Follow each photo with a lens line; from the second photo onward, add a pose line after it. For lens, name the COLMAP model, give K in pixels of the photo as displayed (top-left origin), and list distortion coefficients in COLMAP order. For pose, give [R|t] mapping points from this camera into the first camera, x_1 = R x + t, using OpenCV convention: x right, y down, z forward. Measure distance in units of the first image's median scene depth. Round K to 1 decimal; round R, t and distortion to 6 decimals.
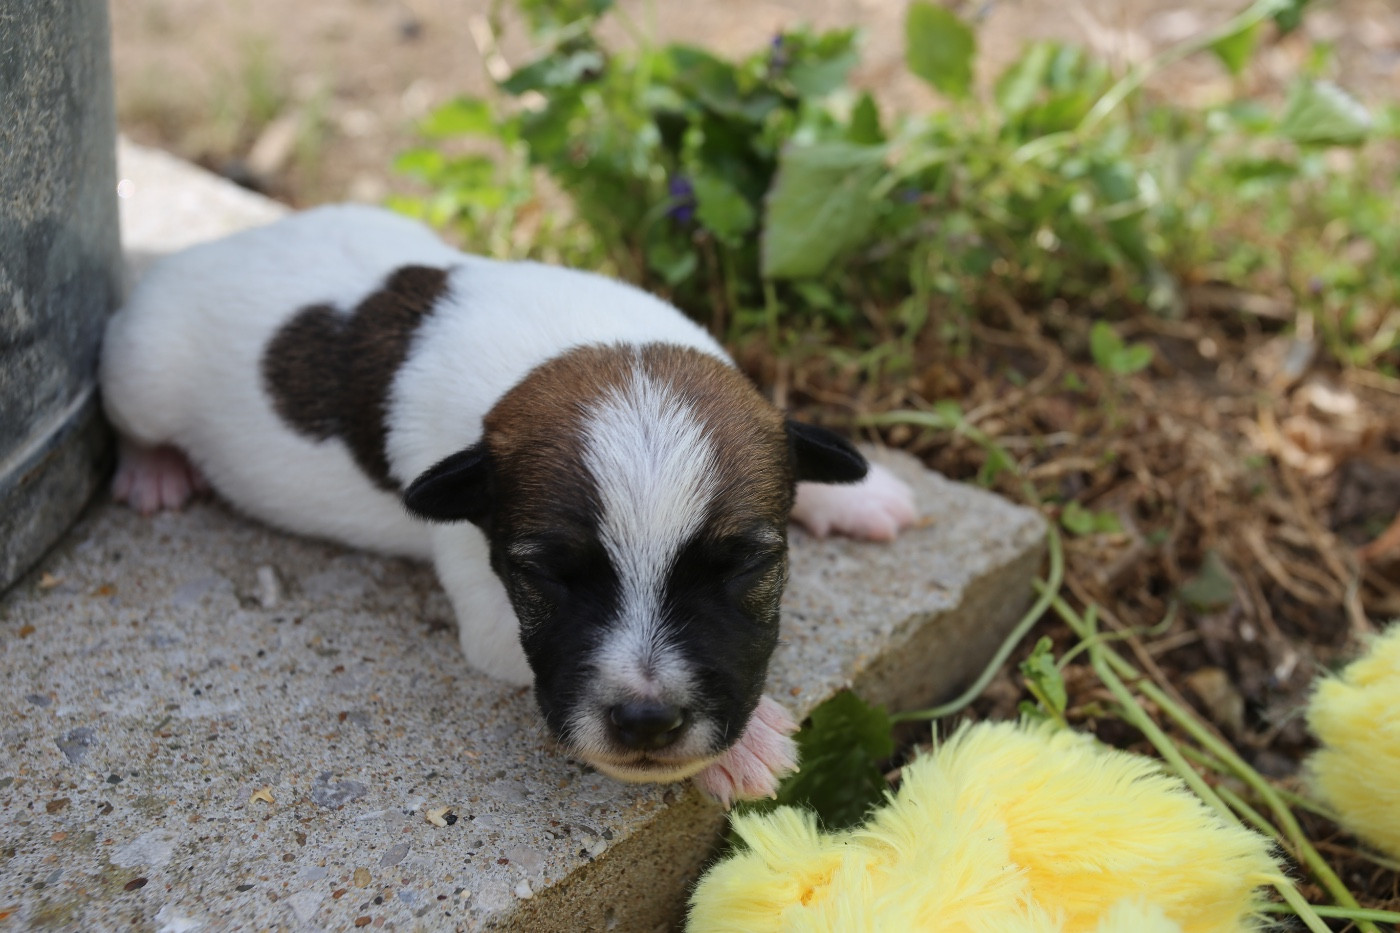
lens RADIAL K [[1509.6, 0, 697.9], [0, 1509.6, 473.4], [0, 0, 1]] dist [-0.000734, 0.105358]
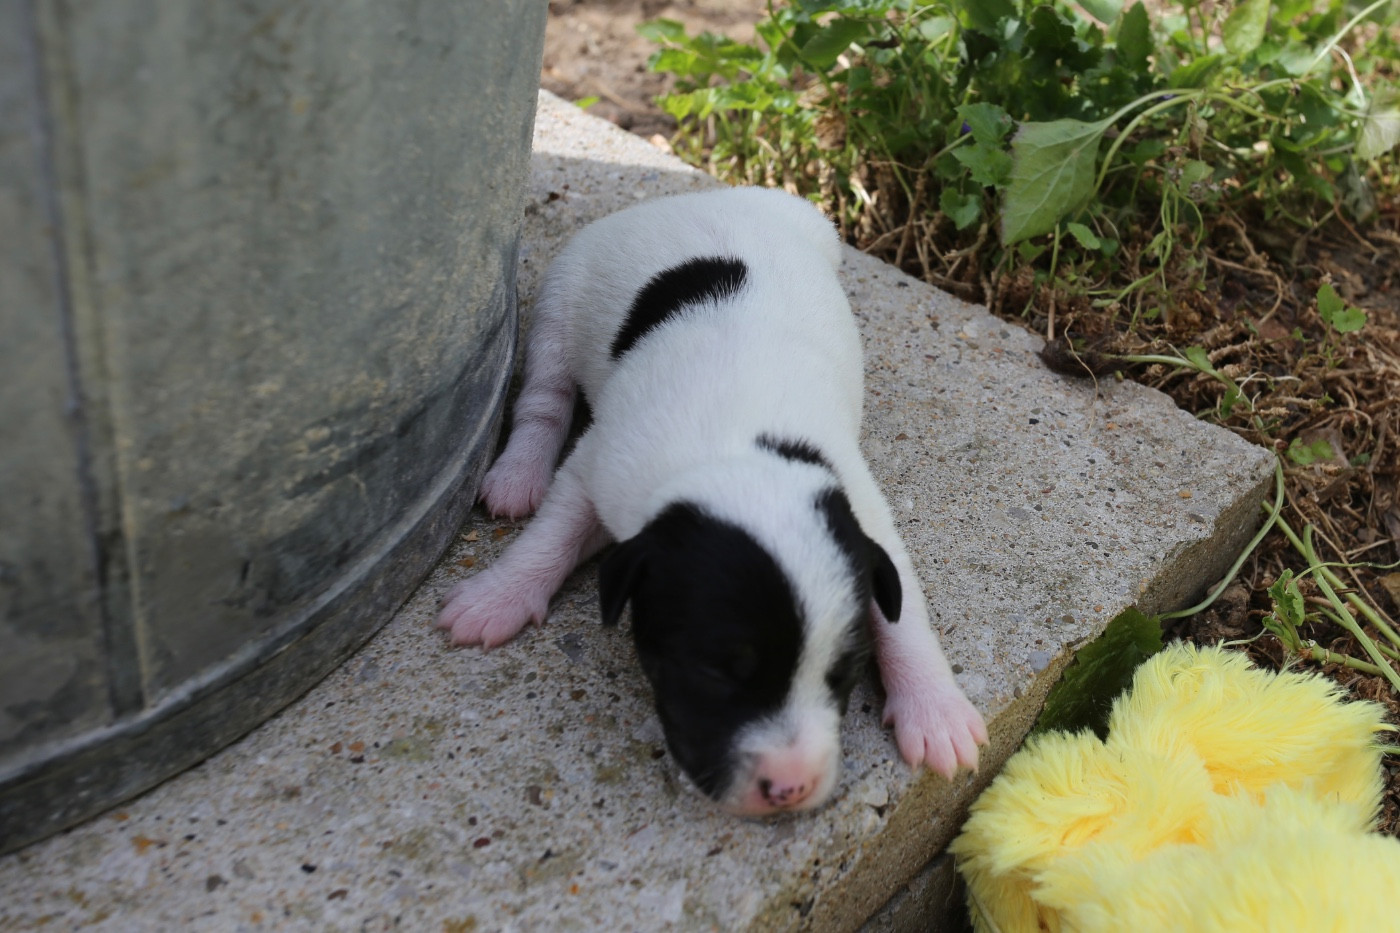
lens RADIAL K [[1978.1, 0, 913.9], [0, 1978.1, 329.0], [0, 0, 1]] dist [0.004724, 0.102735]
pose [[0.994813, 0.026538, 0.098196, -0.251214], [-0.034865, 0.995849, 0.084084, -0.220845], [-0.095557, -0.087072, 0.991608, -0.627720]]
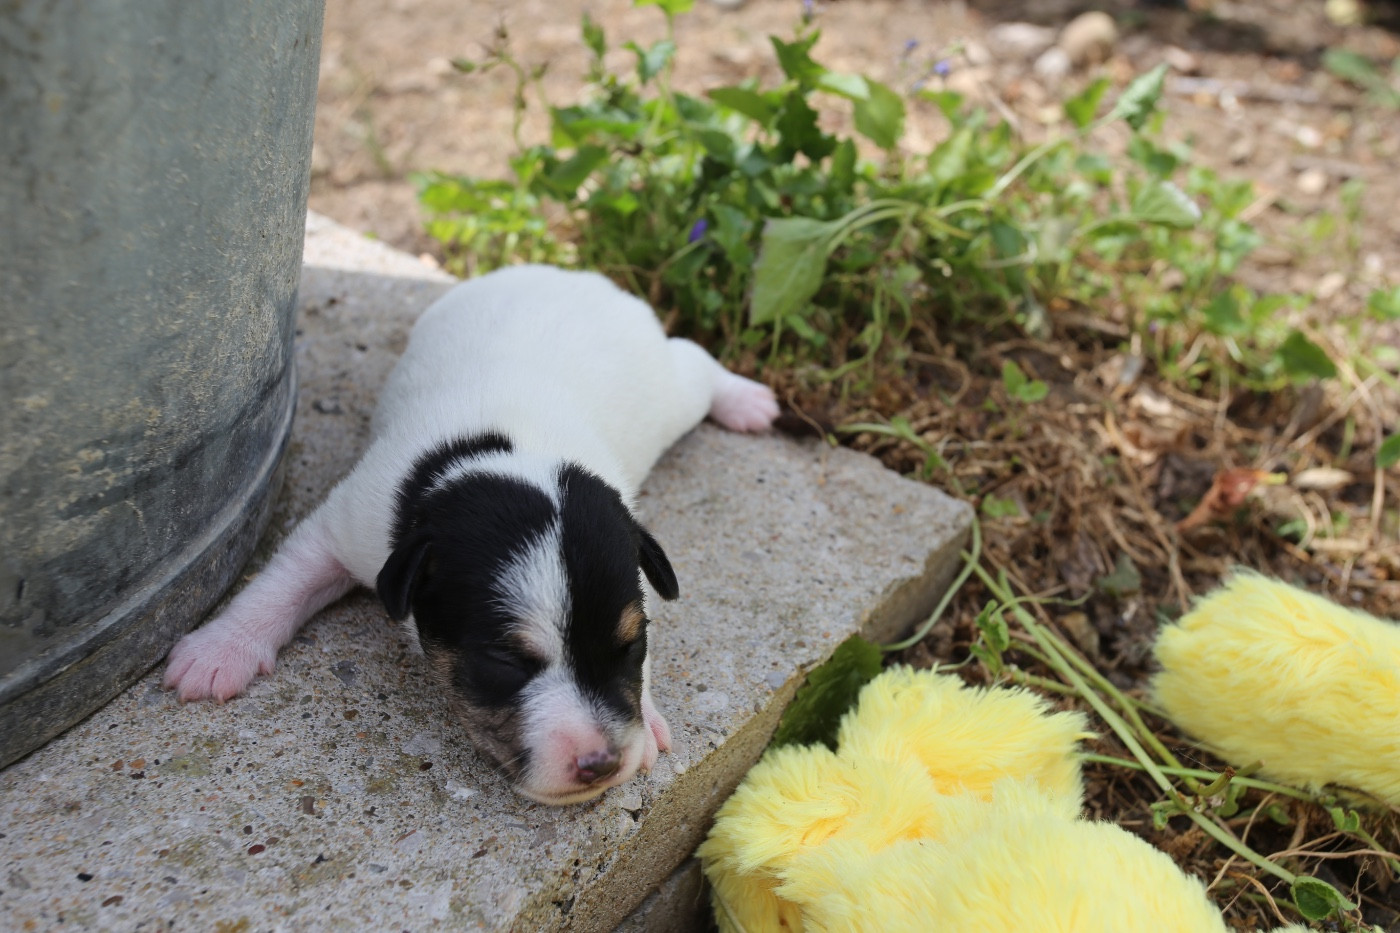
lens RADIAL K [[1509.6, 0, 697.9], [0, 1509.6, 473.4], [0, 0, 1]] dist [-0.000734, 0.105358]
pose [[0.989875, 0.016276, 0.141003, -0.246781], [-0.025327, 0.997715, 0.062641, -0.092682], [-0.139661, -0.065578, 0.988026, -0.385679]]
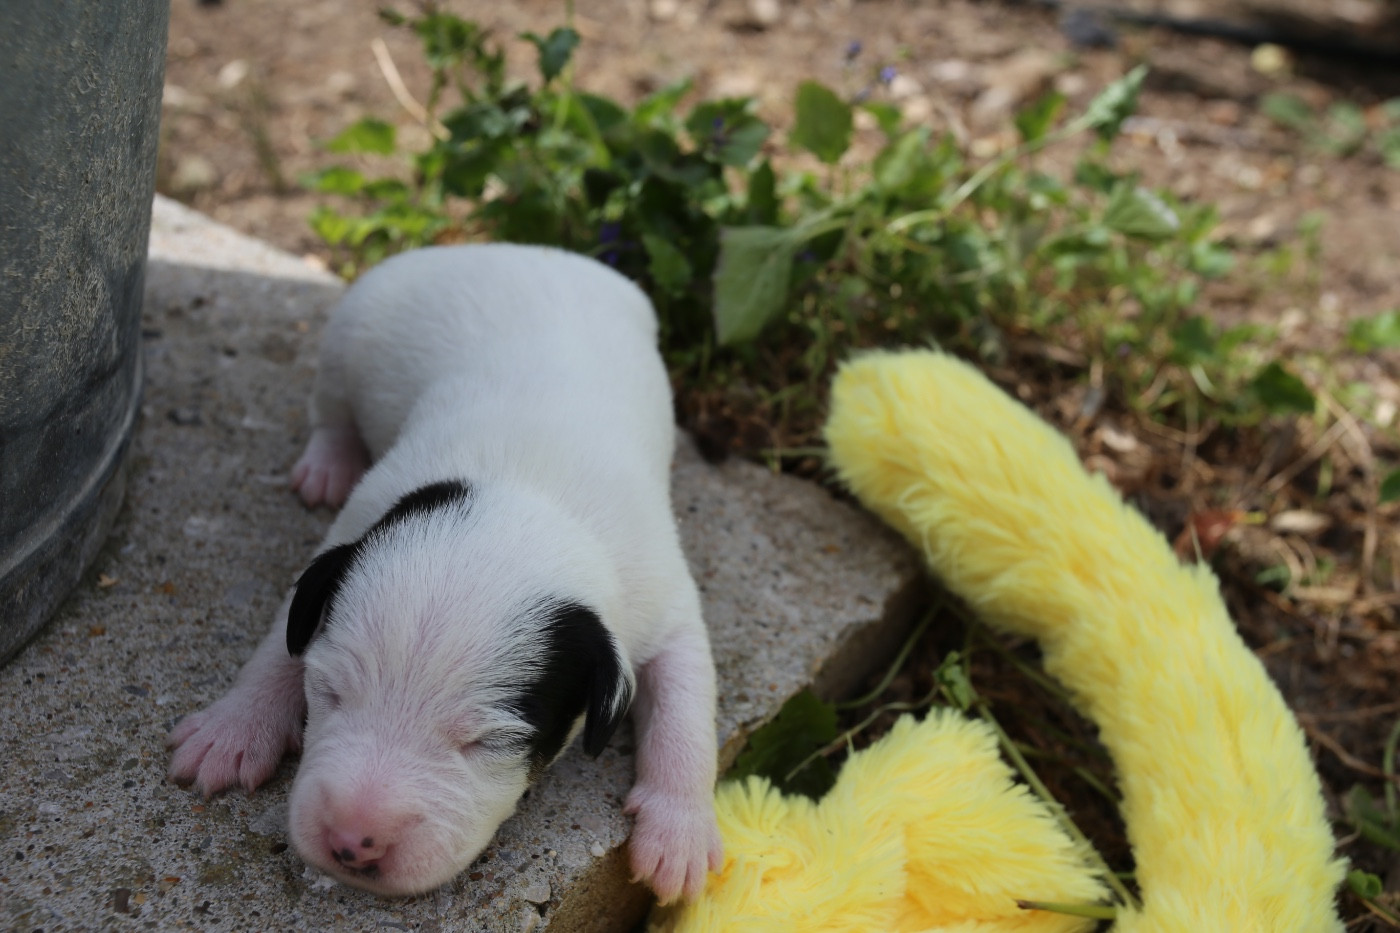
lens RADIAL K [[1509.6, 0, 697.9], [0, 1509.6, 473.4], [0, 0, 1]] dist [-0.000734, 0.105358]
pose [[0.979240, 0.035804, 0.199516, -0.228204], [-0.040430, 0.998999, 0.019159, -0.047454], [-0.198631, -0.026827, 0.979707, -0.176228]]
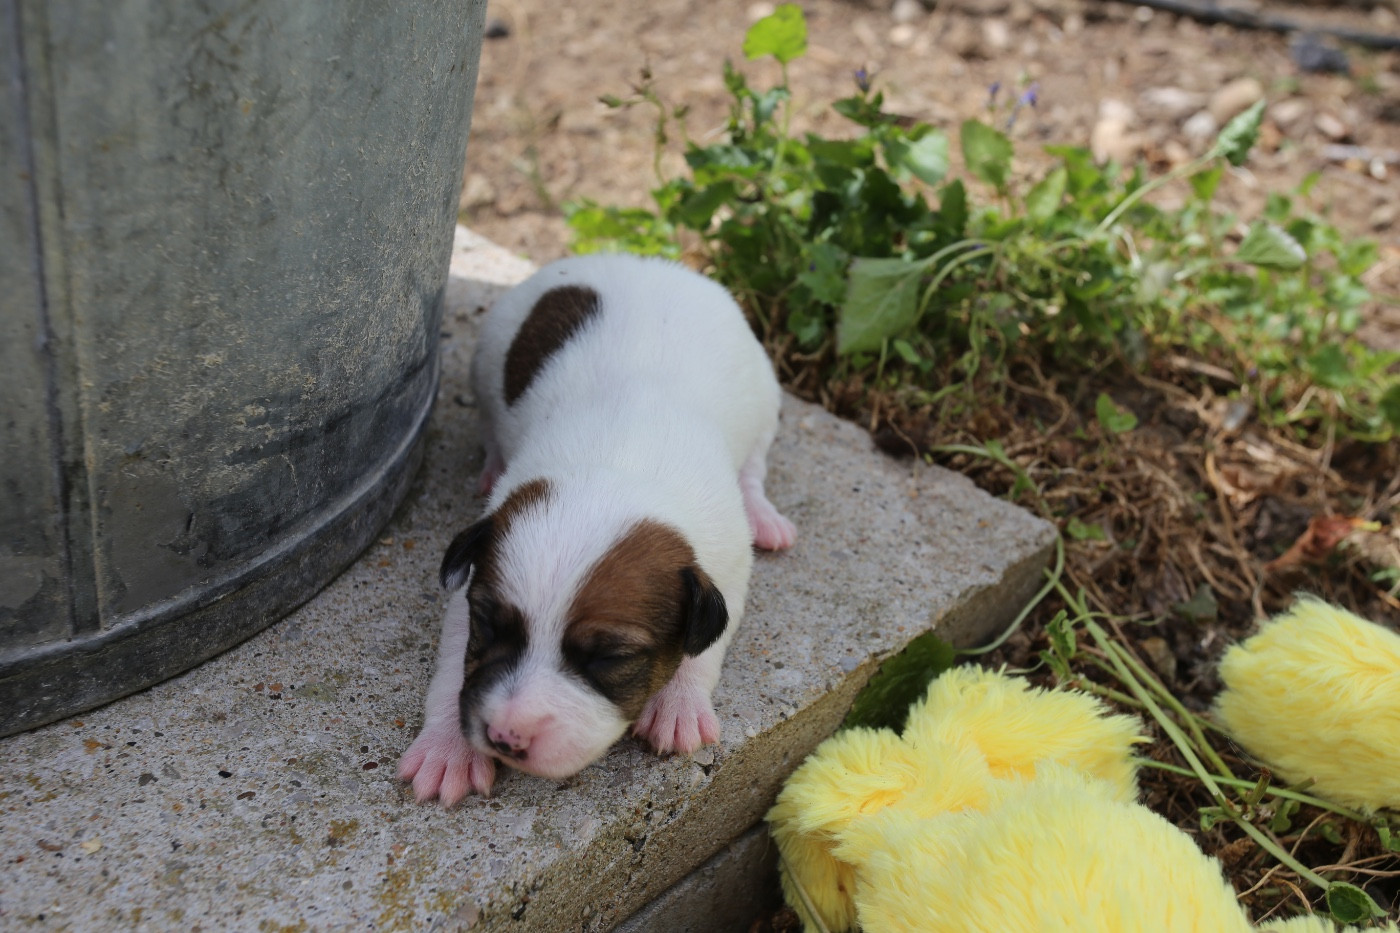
lens RADIAL K [[1509.6, 0, 697.9], [0, 1509.6, 473.4], [0, 0, 1]] dist [-0.000734, 0.105358]
pose [[0.996157, 0.079219, 0.037350, -0.201673], [-0.080433, 0.996240, 0.032200, -0.047484], [-0.034658, -0.035081, 0.998783, -0.519639]]
